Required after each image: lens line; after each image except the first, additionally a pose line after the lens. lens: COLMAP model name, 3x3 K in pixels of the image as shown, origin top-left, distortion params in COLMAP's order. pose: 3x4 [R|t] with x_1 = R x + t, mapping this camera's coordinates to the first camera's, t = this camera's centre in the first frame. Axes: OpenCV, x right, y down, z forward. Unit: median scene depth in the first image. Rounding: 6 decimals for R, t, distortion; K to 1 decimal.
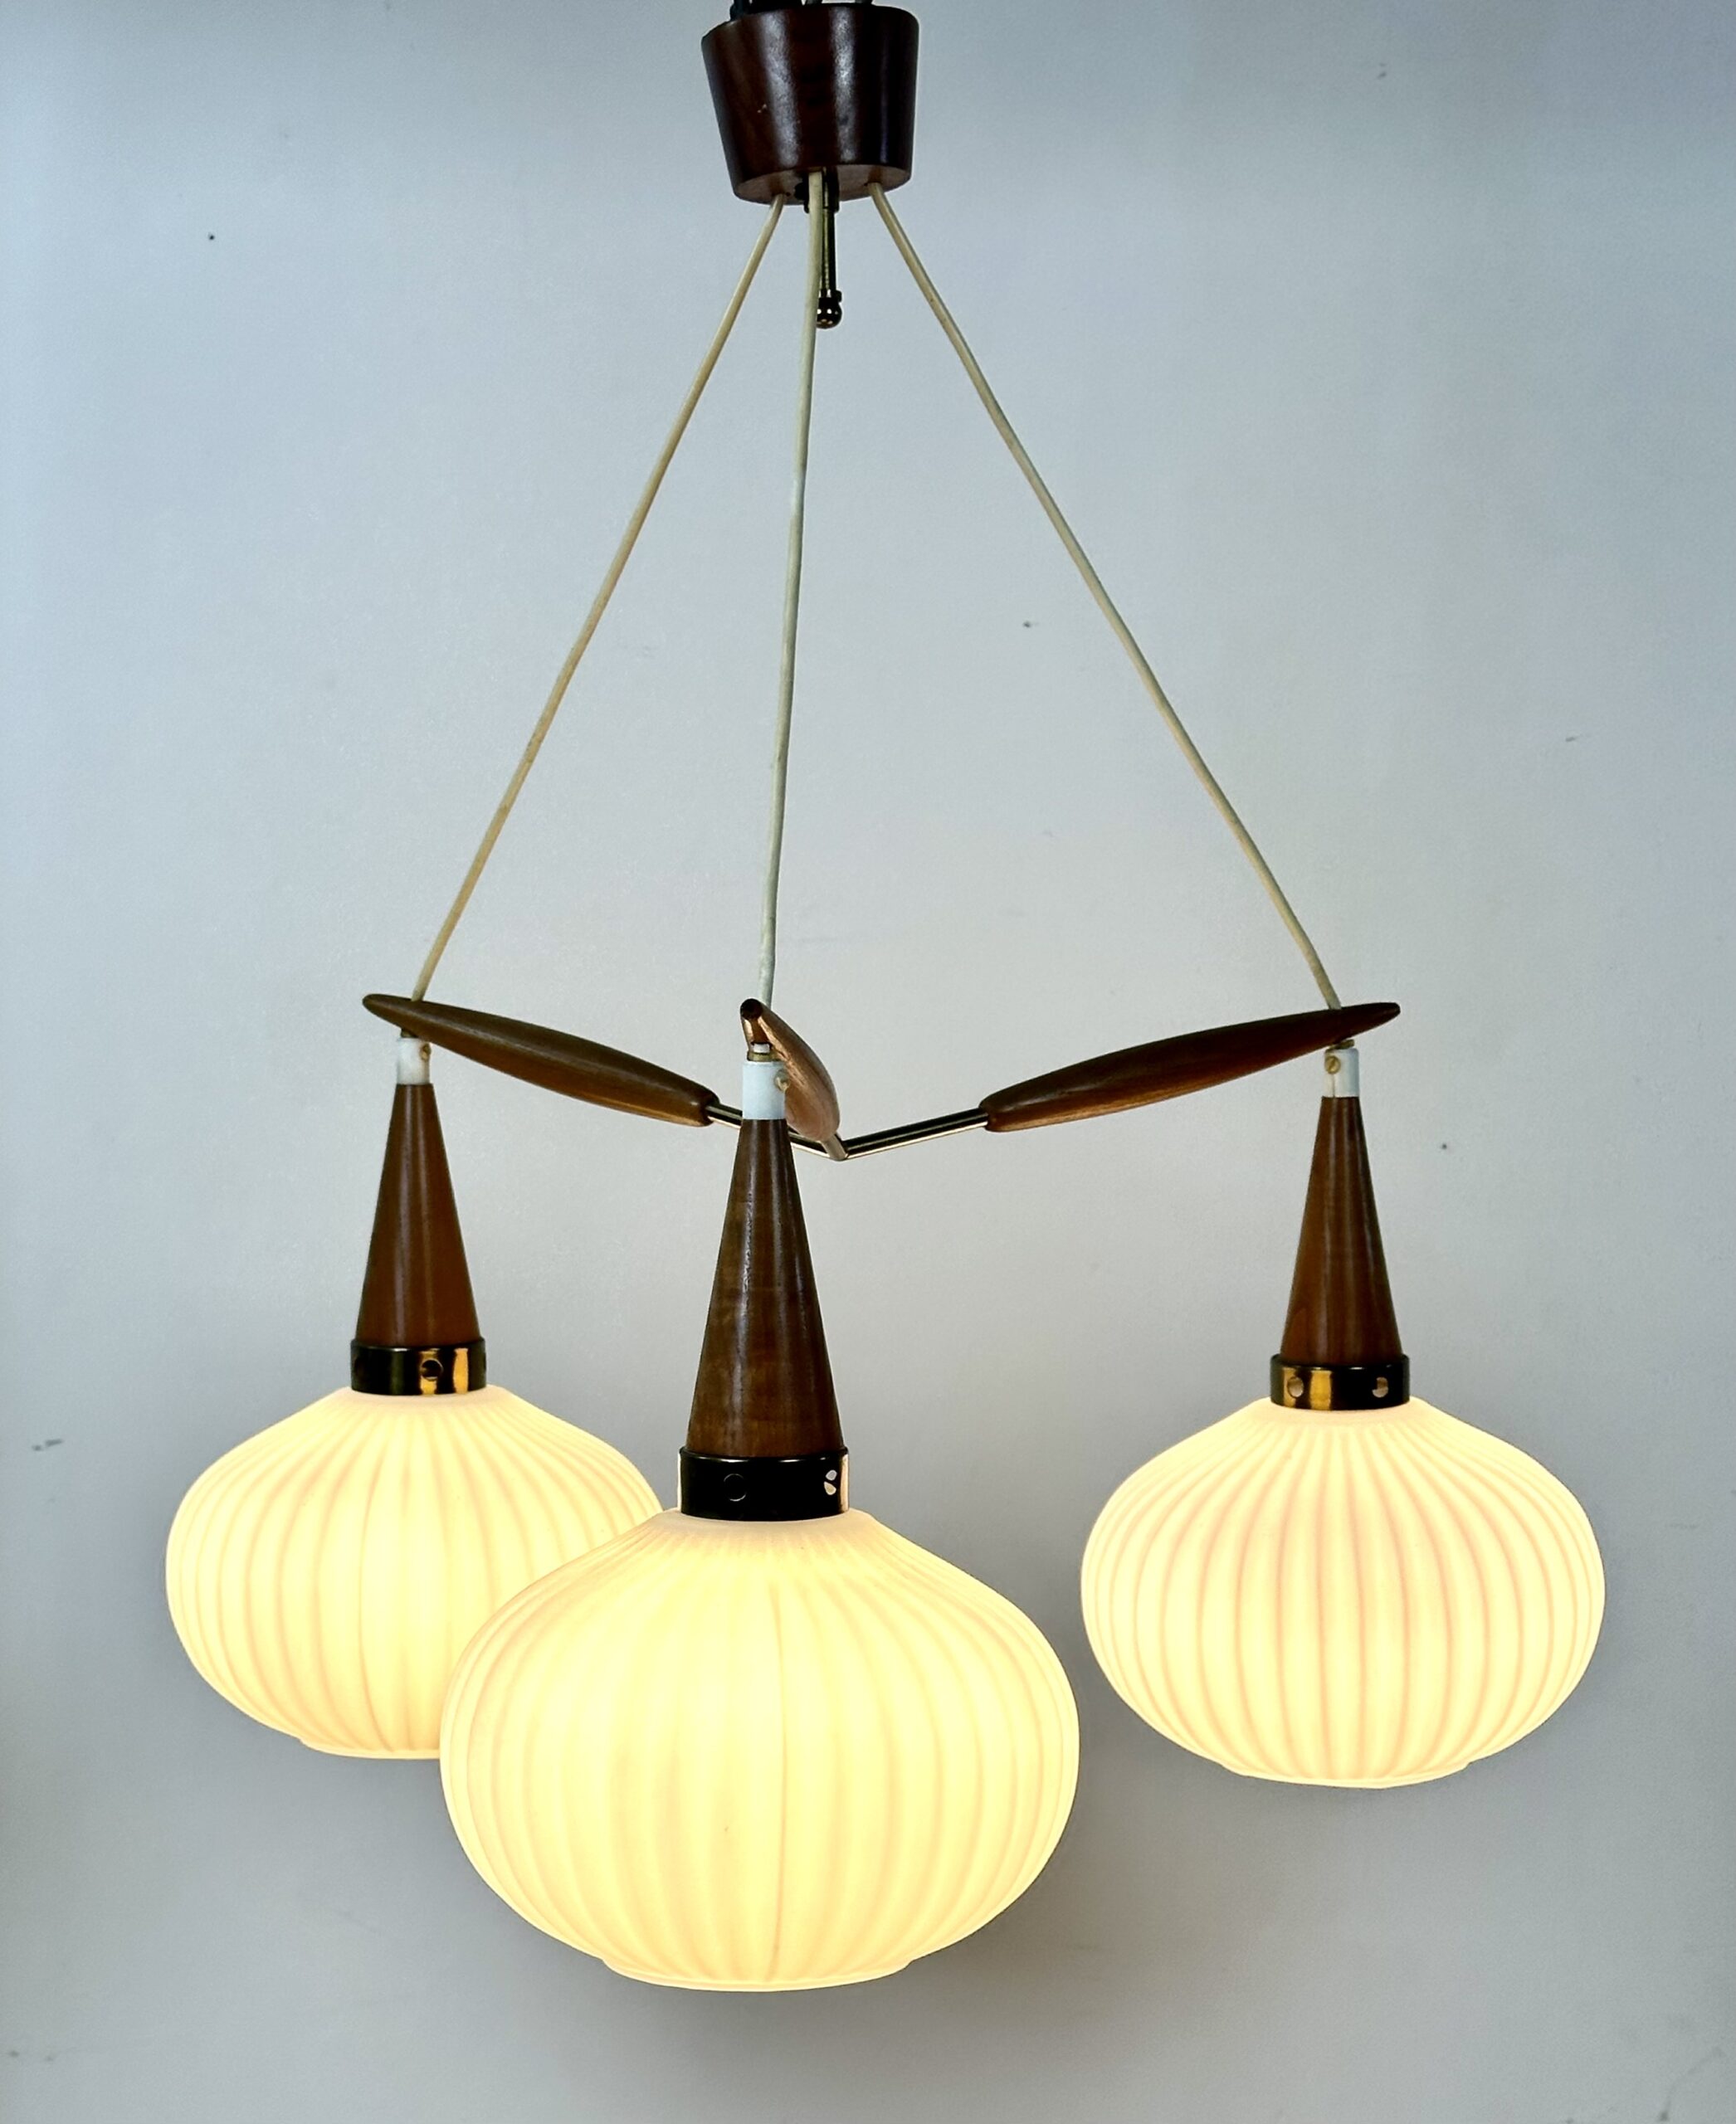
lens RADIAL K [[3749.1, 0, 874.9], [0, 3749.1, 1186.0], [0, 0, 1]] dist [0.068960, 0.376921]
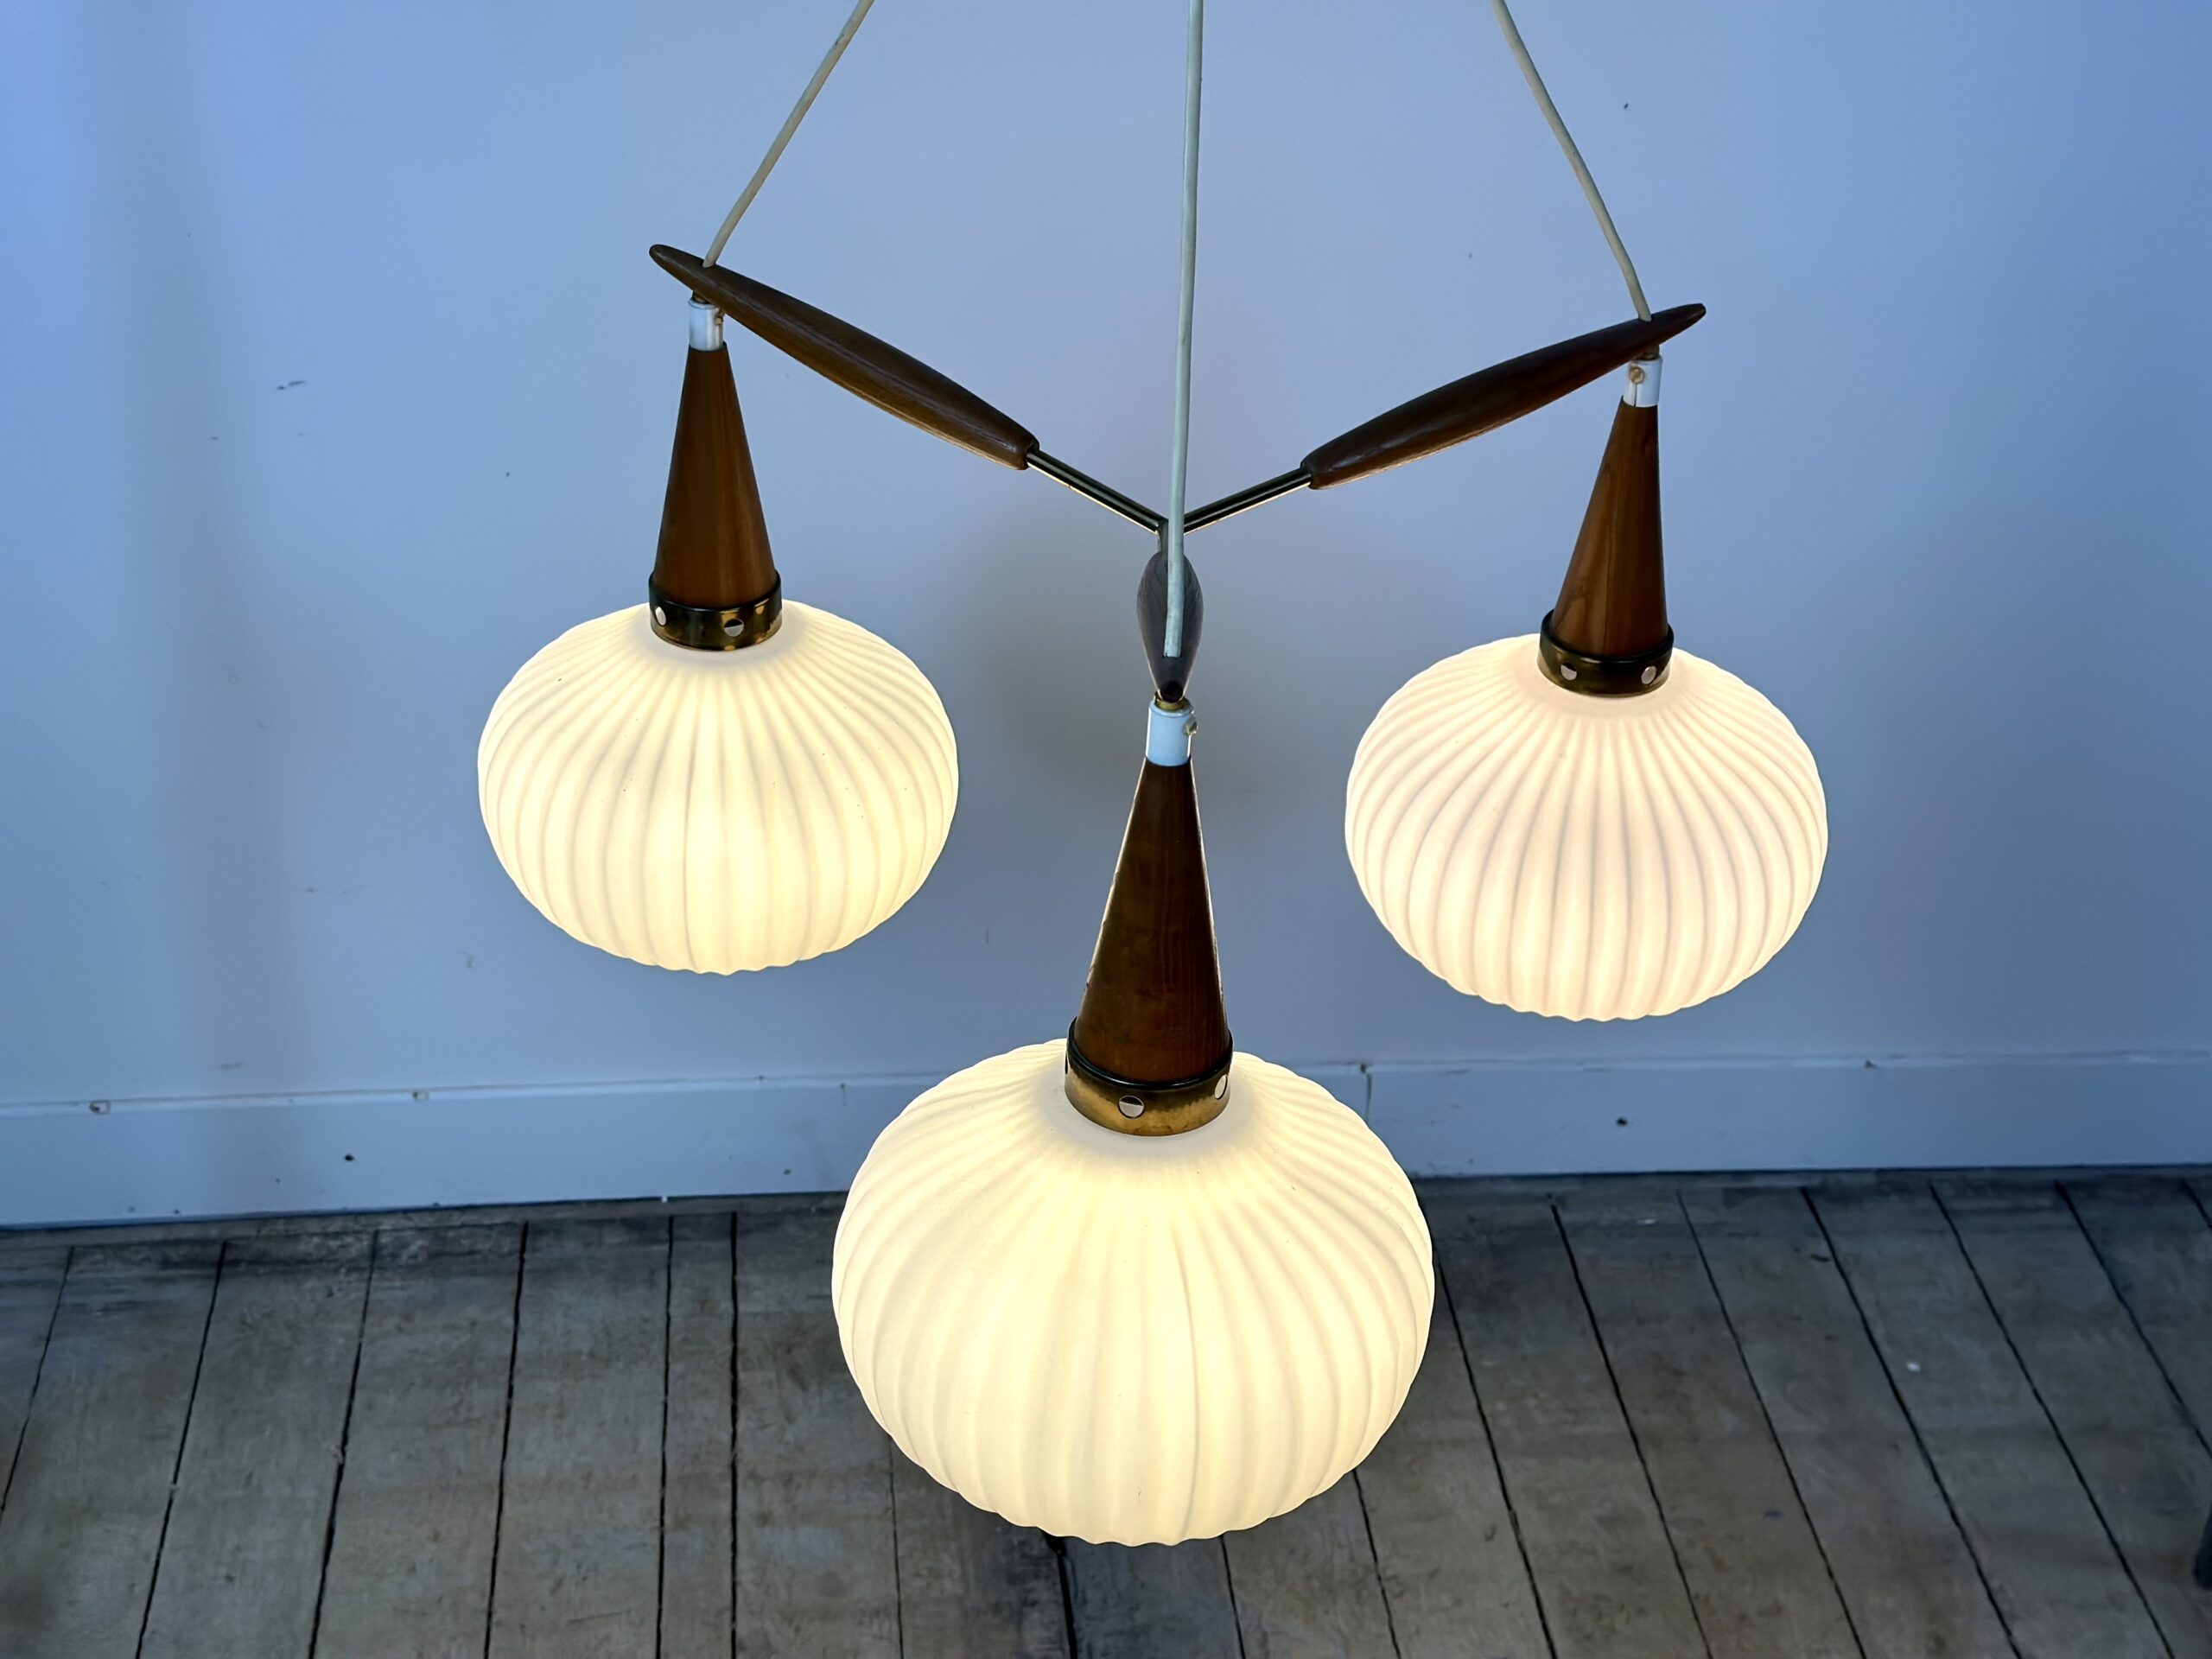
lens RADIAL K [[3050.5, 0, 1106.0], [0, 3050.5, 829.5], [0, 0, 1]] dist [0.123973, -0.039802]
pose [[0.997106, -0.001804, 0.076004, -0.082474], [-0.029697, 0.911052, 0.411220, -0.254935], [-0.069985, -0.412287, 0.908362, 0.212645]]
